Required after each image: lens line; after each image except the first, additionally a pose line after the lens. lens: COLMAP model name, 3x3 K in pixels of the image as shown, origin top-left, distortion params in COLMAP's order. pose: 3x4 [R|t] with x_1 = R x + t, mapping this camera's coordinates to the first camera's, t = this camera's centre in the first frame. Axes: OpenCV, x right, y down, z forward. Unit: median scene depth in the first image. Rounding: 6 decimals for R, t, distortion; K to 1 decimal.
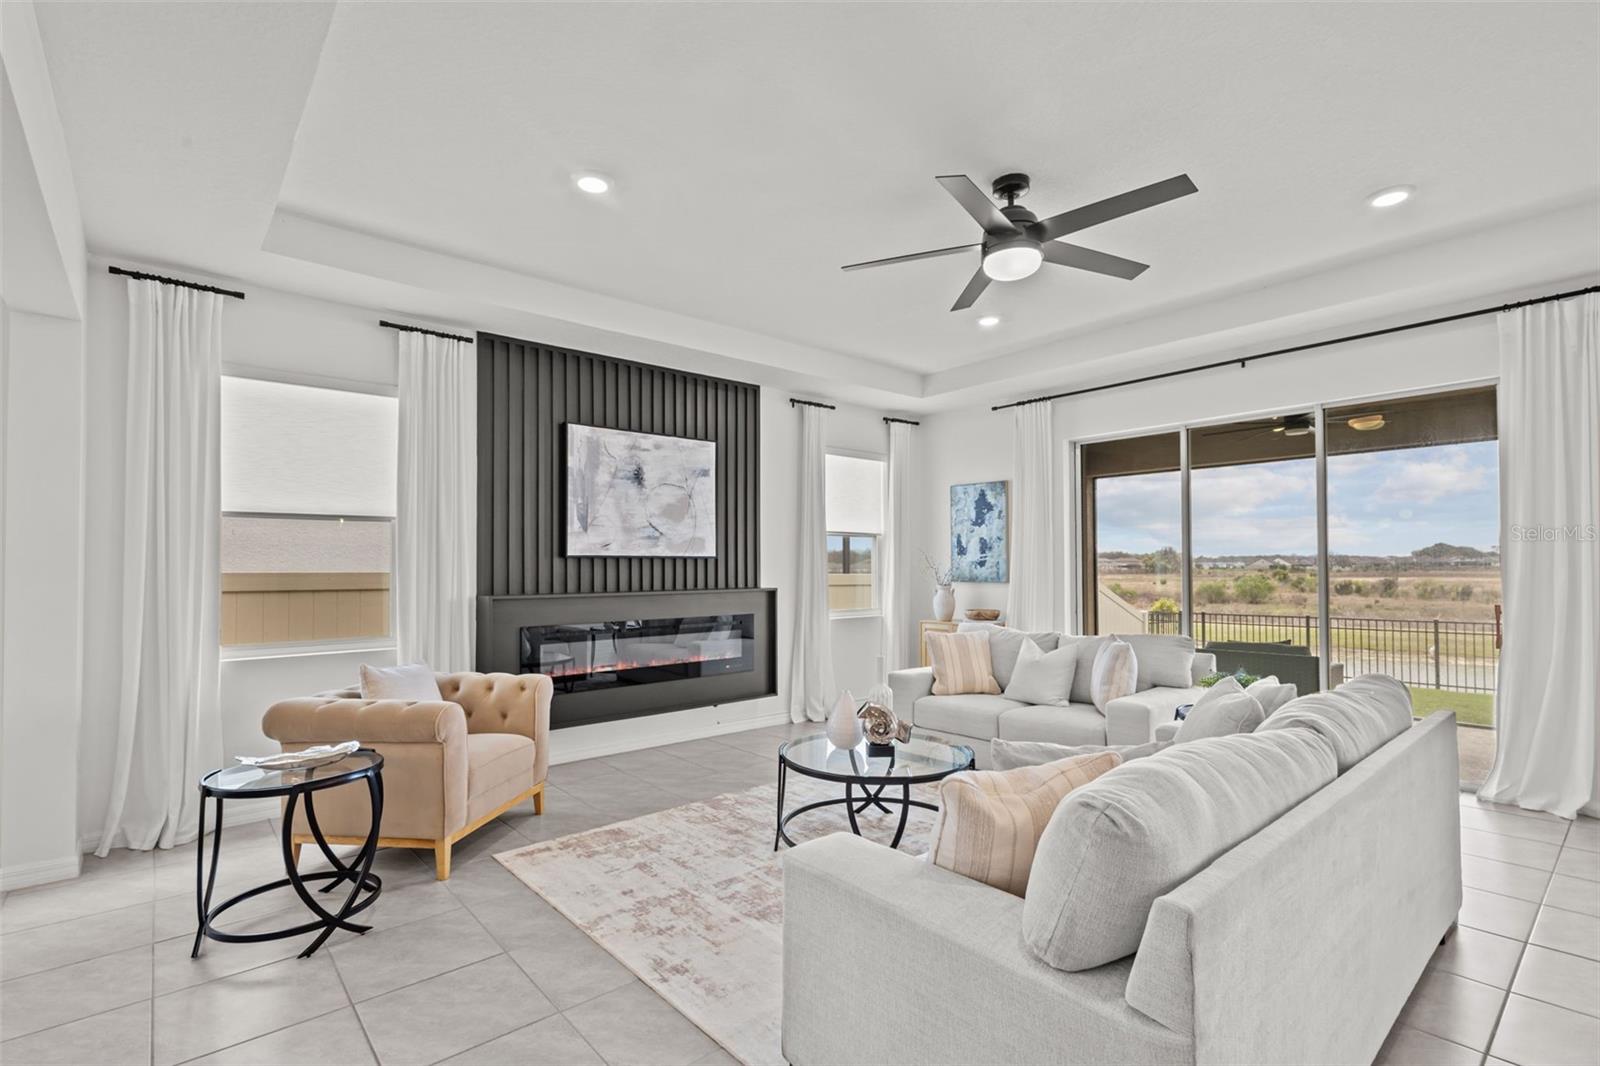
lens RADIAL K [[744.7, 0, 791.5], [0, 744.7, 547.0], [0, 0, 1]] dist [0.006606, 0.000054]
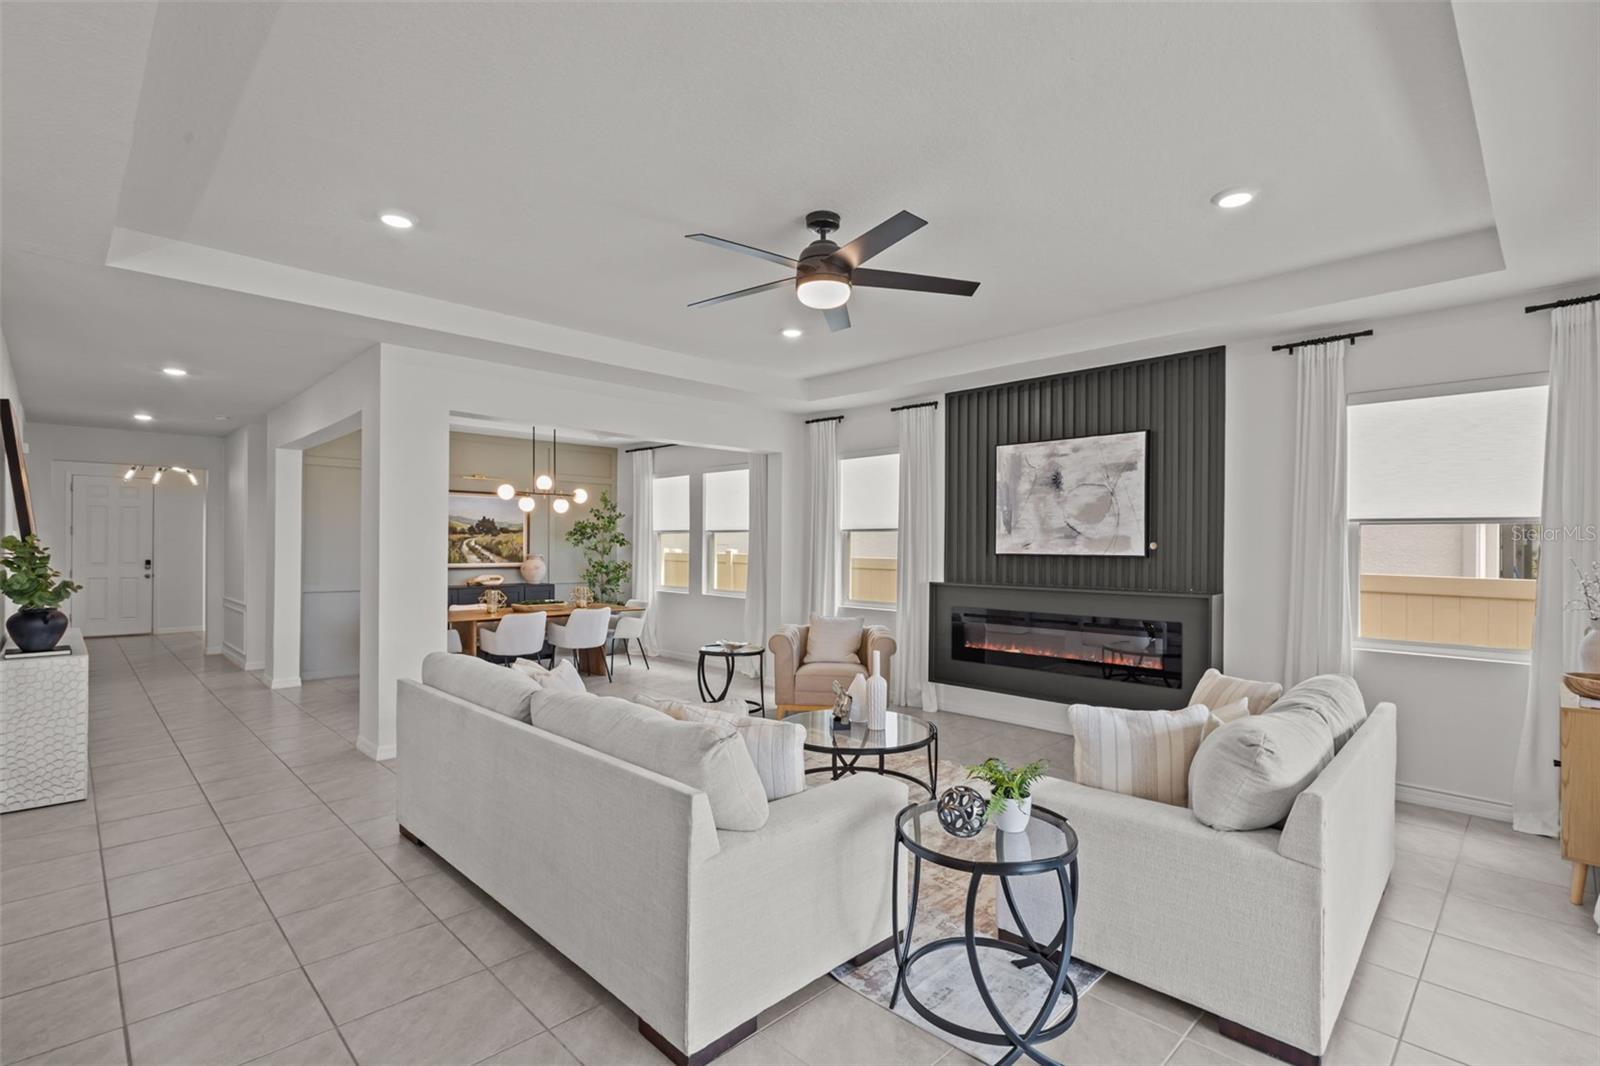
lens RADIAL K [[744.7, 0, 796.9], [0, 744.7, 547.1], [0, 0, 1]] dist [0.006606, 0.000054]
pose [[0.078442, 0.008891, -0.996879, 0.850161], [0.022968, 0.999679, 0.010724, -0.018792], [0.996654, -0.023737, 0.078213, 0.536347]]
